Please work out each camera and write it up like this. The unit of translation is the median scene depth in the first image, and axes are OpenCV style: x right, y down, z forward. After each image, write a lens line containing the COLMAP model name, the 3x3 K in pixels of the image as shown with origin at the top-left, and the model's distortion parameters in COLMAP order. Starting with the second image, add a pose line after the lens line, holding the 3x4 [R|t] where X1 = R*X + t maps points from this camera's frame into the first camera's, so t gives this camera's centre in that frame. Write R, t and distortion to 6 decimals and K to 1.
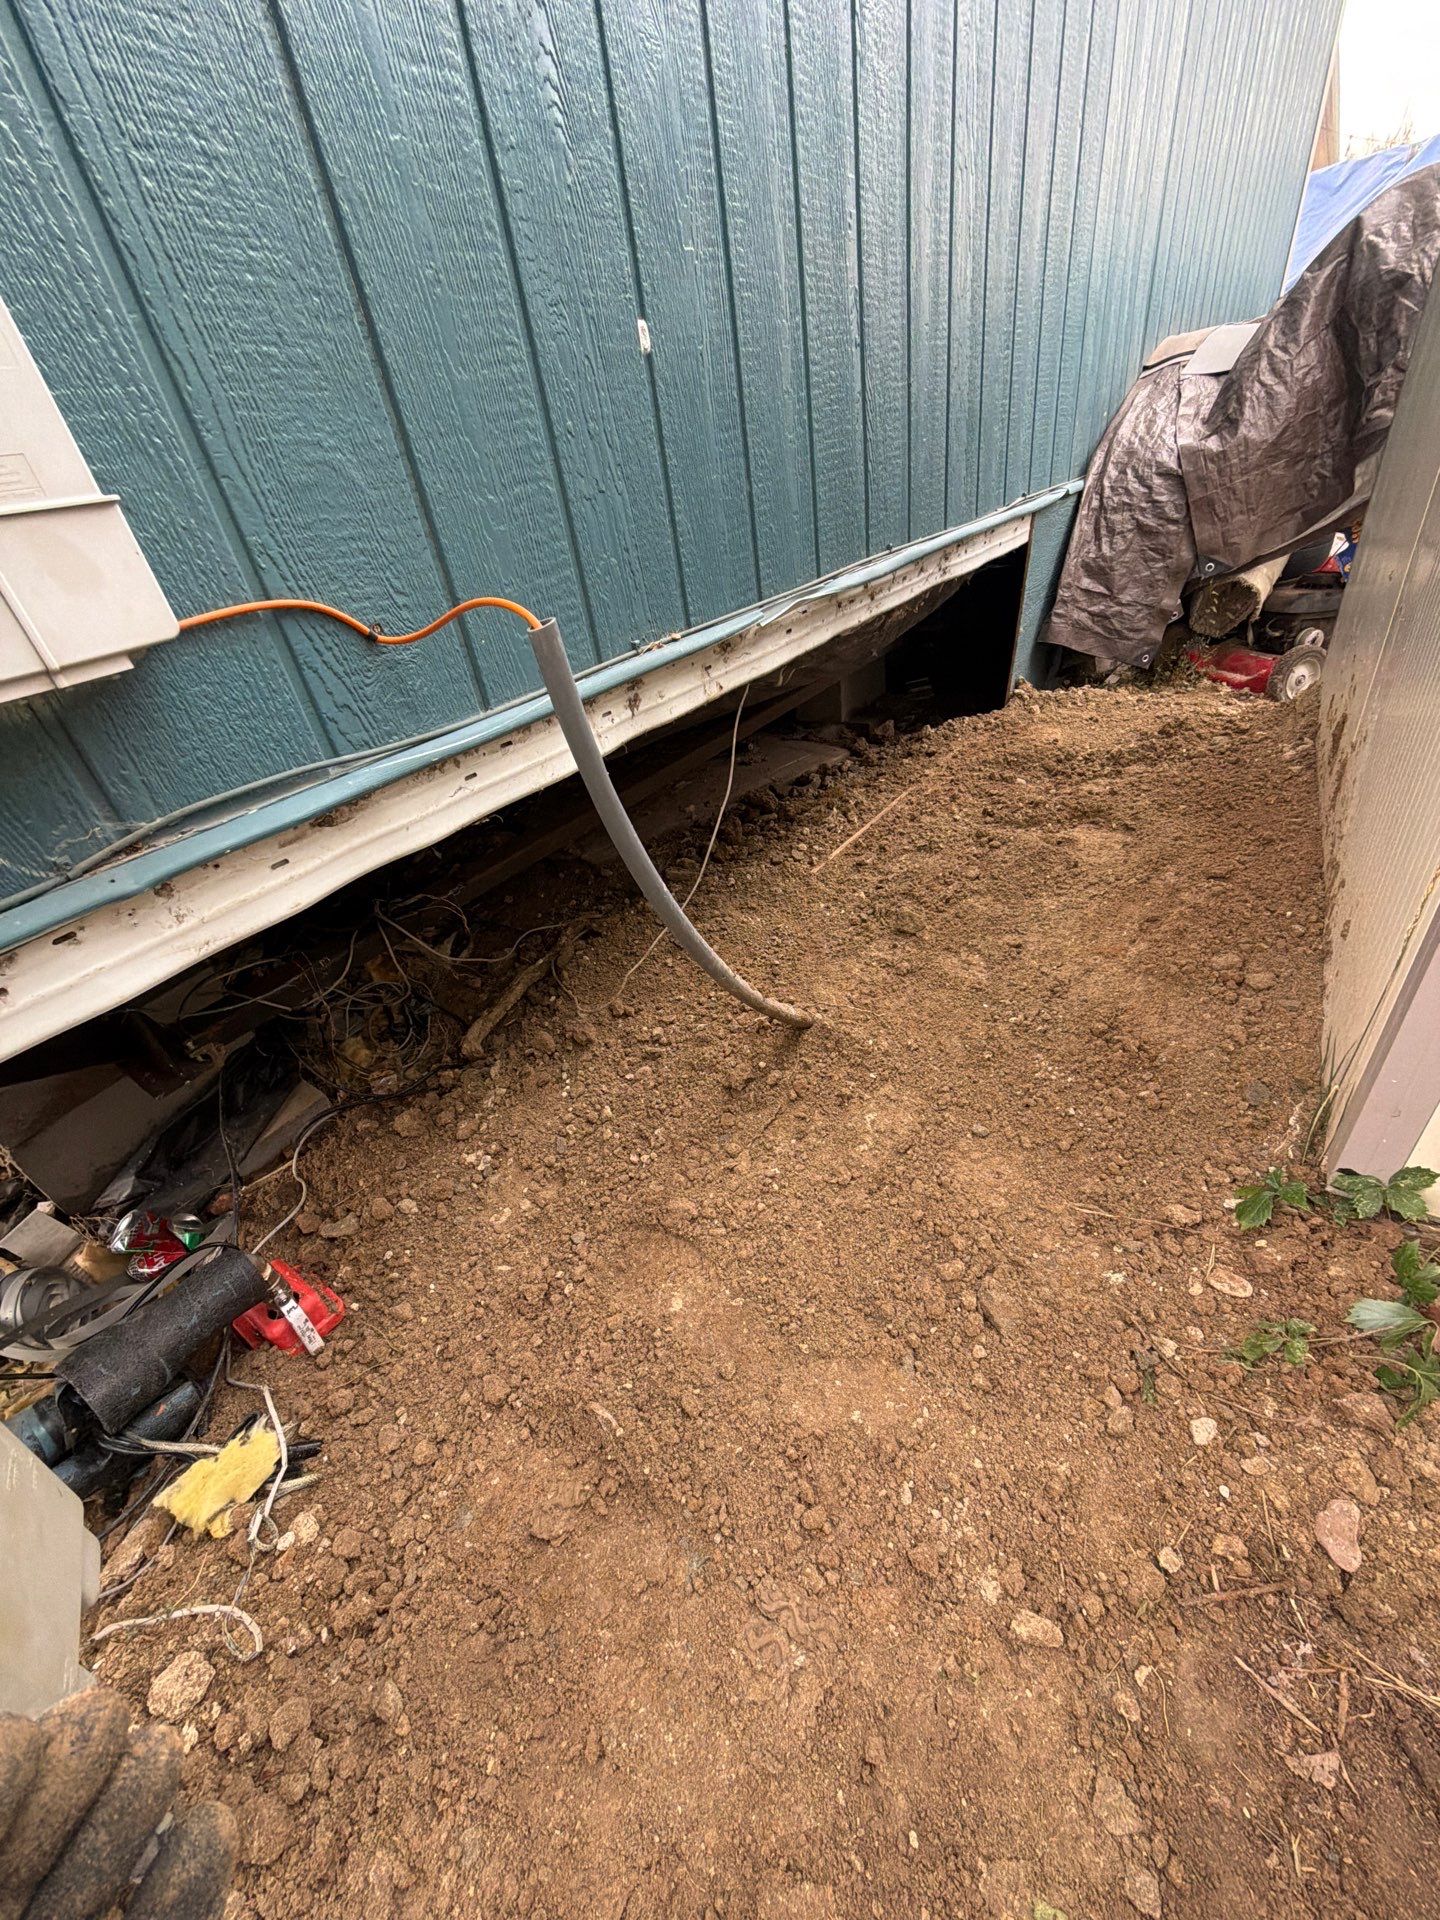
lens RADIAL K [[760.9, 0, 719.9], [0, 760.9, 960.3], [0, 0, 1]] dist [0.001222, 0.000073]
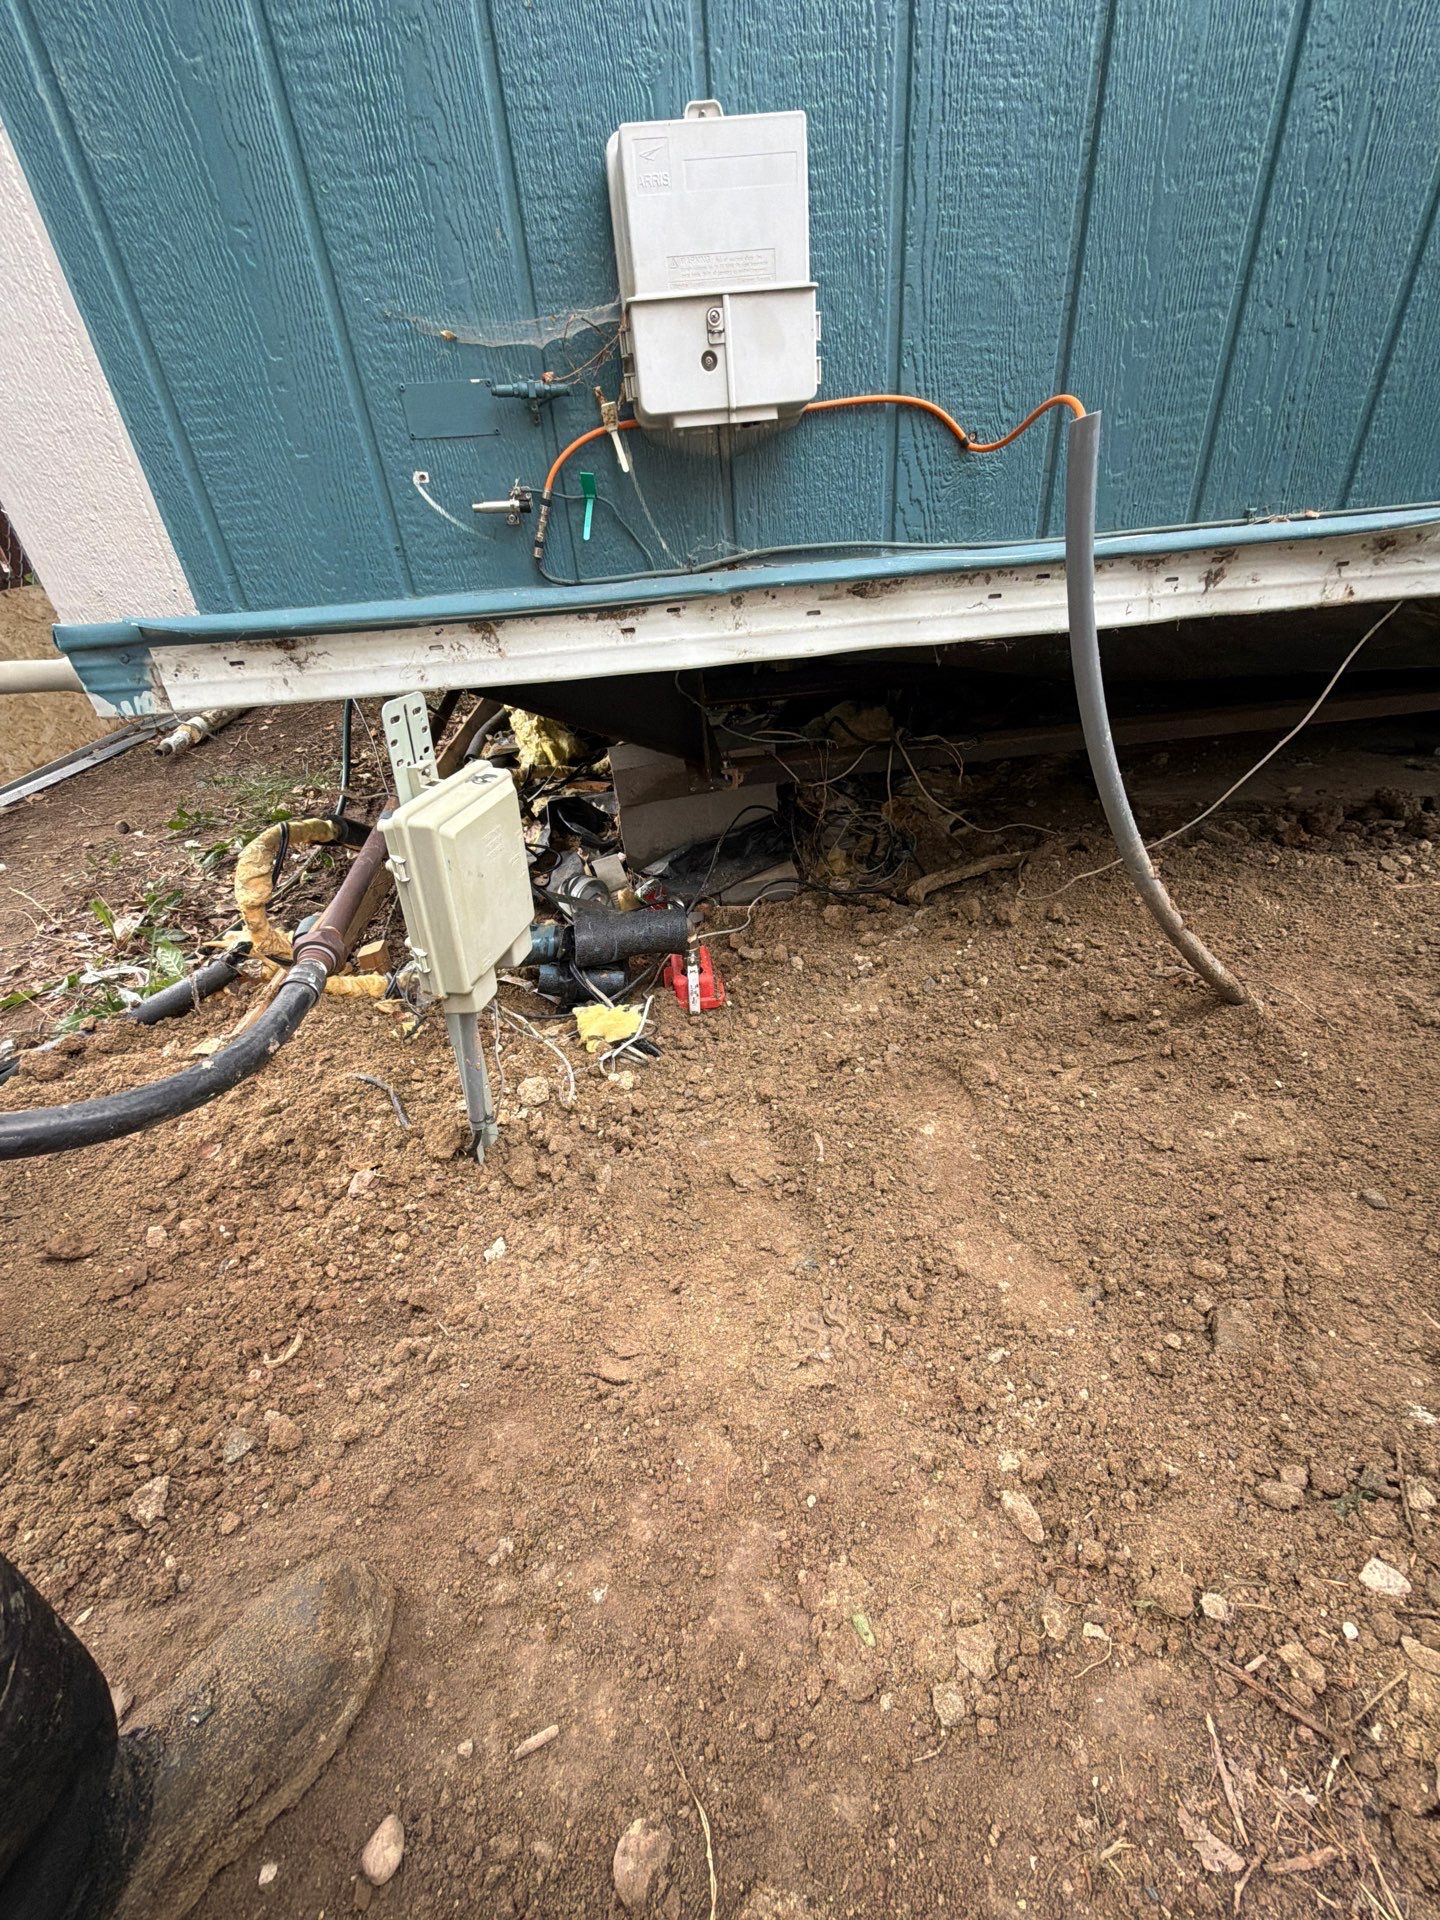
lens RADIAL K [[760.9, 0, 720.3], [0, 760.9, 960.5], [0, 0, 1]] dist [0.001222, 0.000073]
pose [[0.671877, 0.459852, -0.580618, 0.285312], [-0.426696, 0.881075, 0.204053, 0.166953], [0.605402, 0.110648, 0.788191, -0.045260]]
